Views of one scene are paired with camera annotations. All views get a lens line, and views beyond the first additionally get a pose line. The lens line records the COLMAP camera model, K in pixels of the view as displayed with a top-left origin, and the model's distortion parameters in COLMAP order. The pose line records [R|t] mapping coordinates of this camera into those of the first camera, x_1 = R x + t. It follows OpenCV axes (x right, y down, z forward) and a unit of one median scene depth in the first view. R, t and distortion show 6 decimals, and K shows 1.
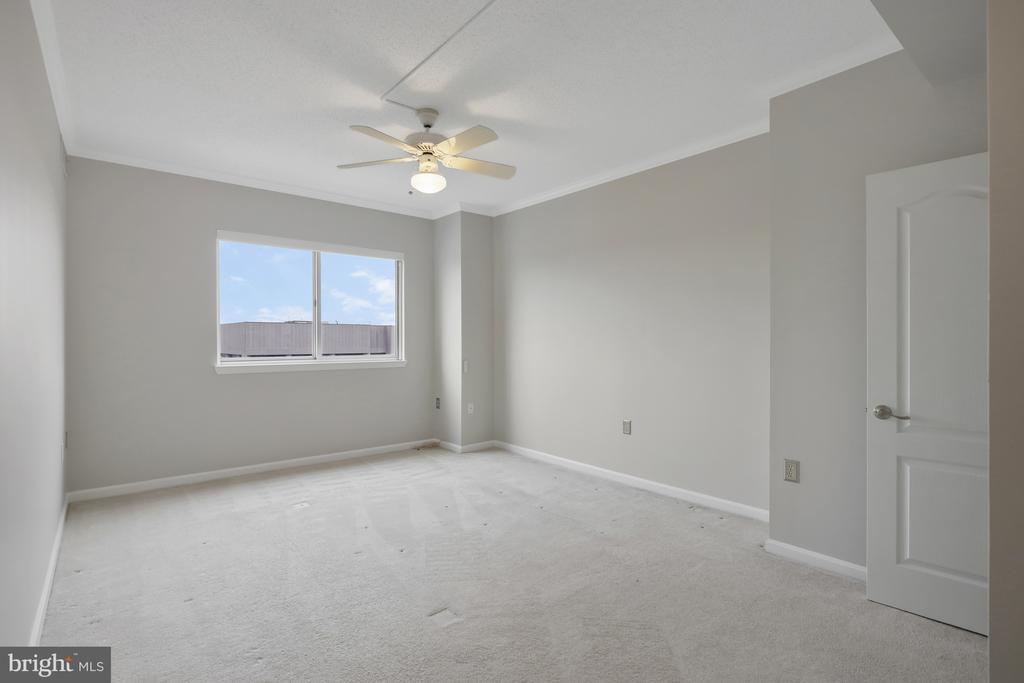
lens RADIAL K [[479.9, 0, 512.0], [0, 479.9, 341.5], [0, 0, 1]] dist [0.003497, 0.000068]
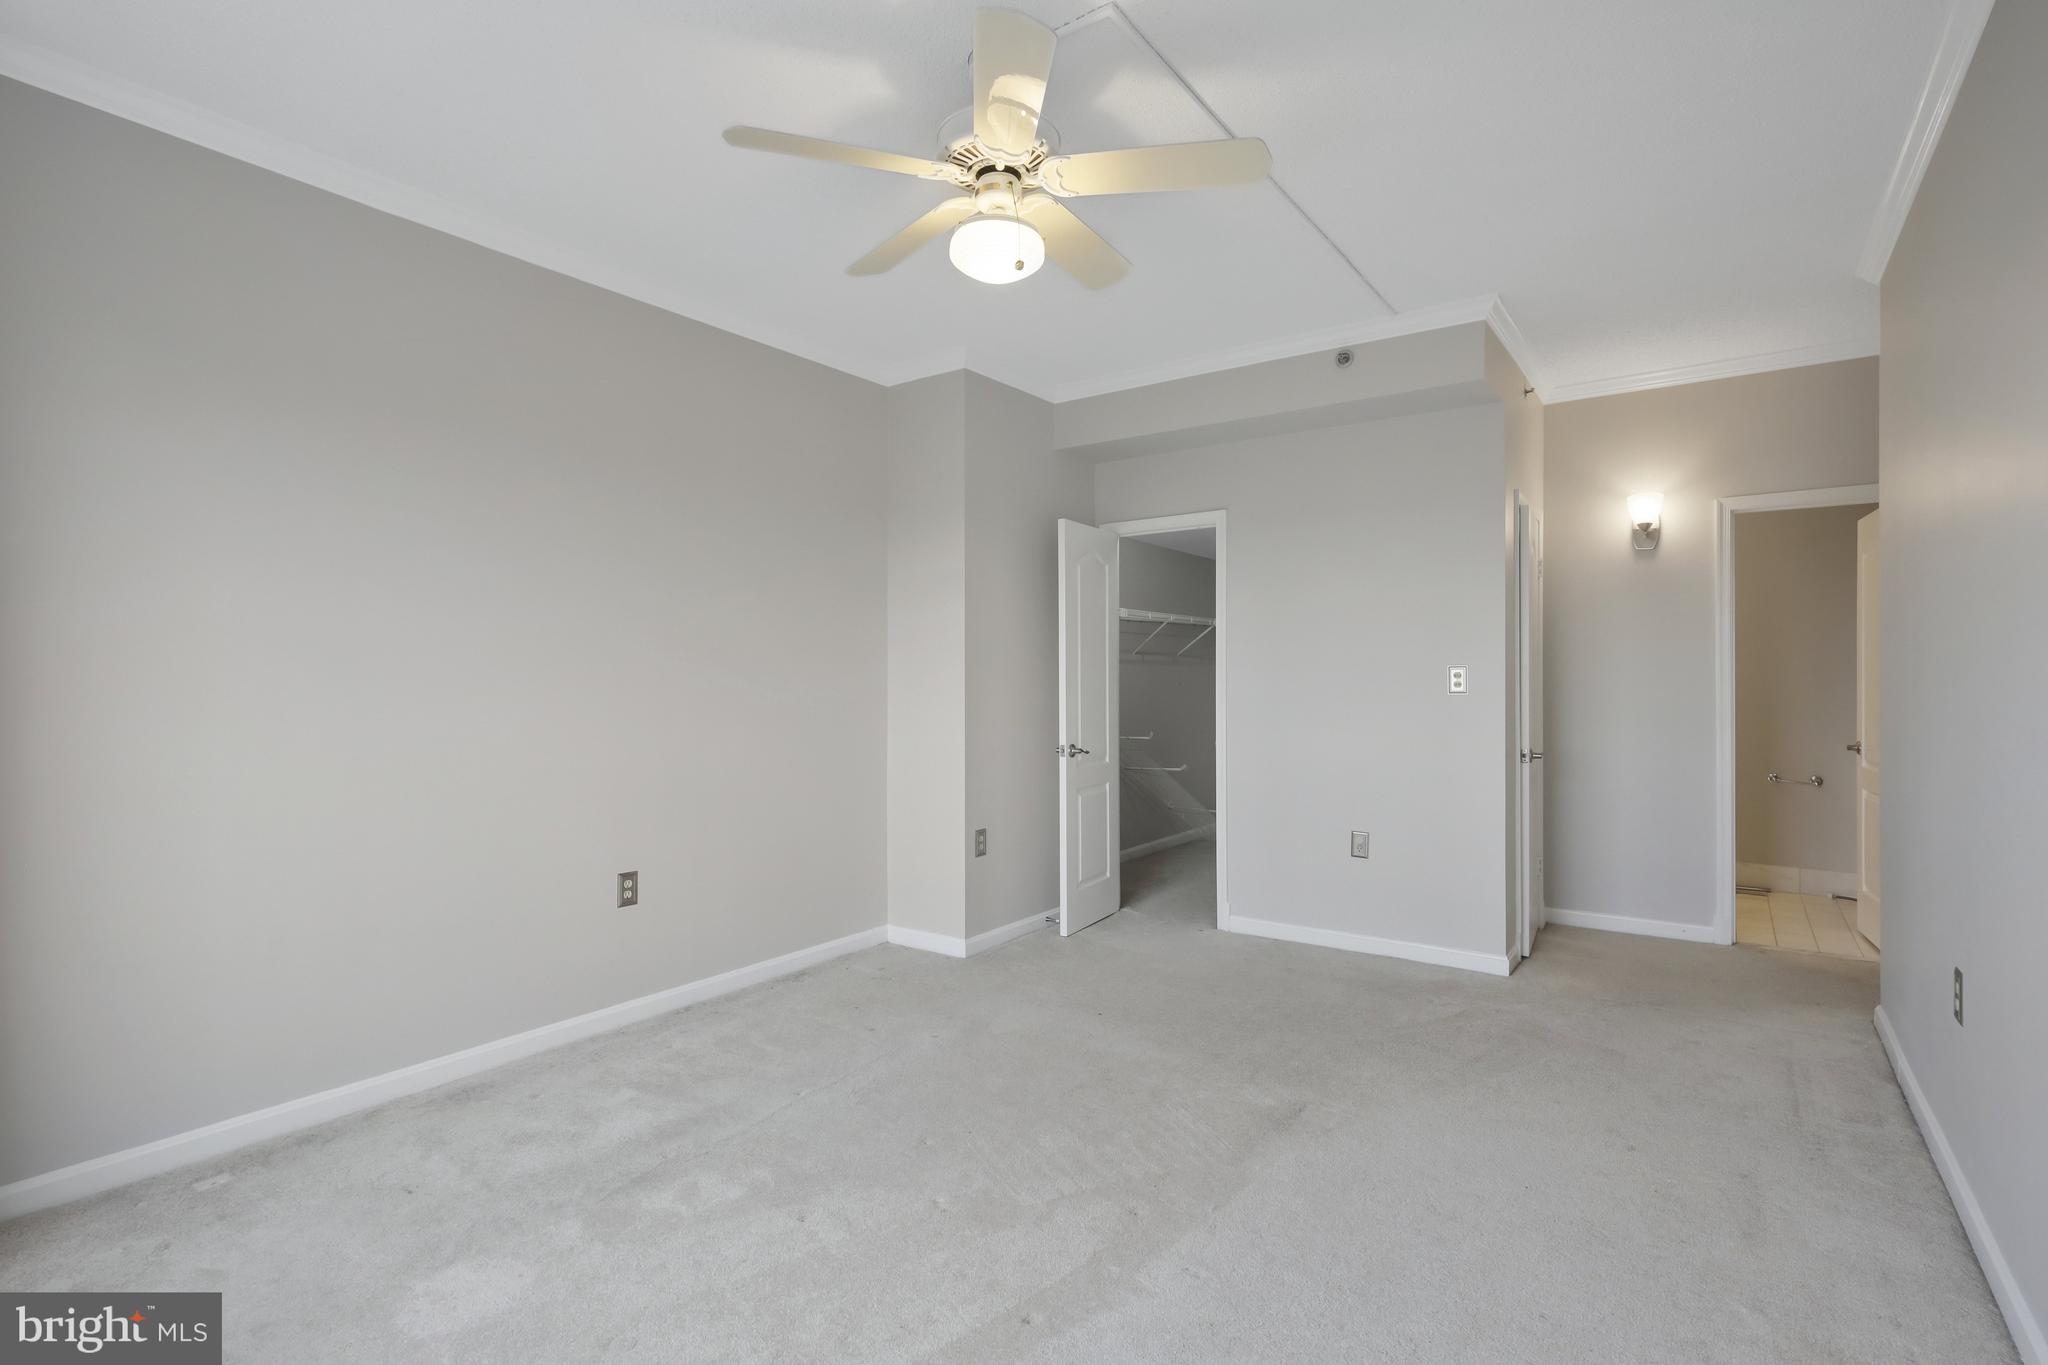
lens RADIAL K [[959.7, 0, 1024.0], [0, 959.7, 682.5], [0, 0, 1]] dist [0.003497, 0.000068]
pose [[-0.291211, 0.023710, 0.956365, -0.742557], [0.001243, 0.999701, -0.024406, 0.031175], [-0.956658, -0.005918, -0.291153, 1.054687]]
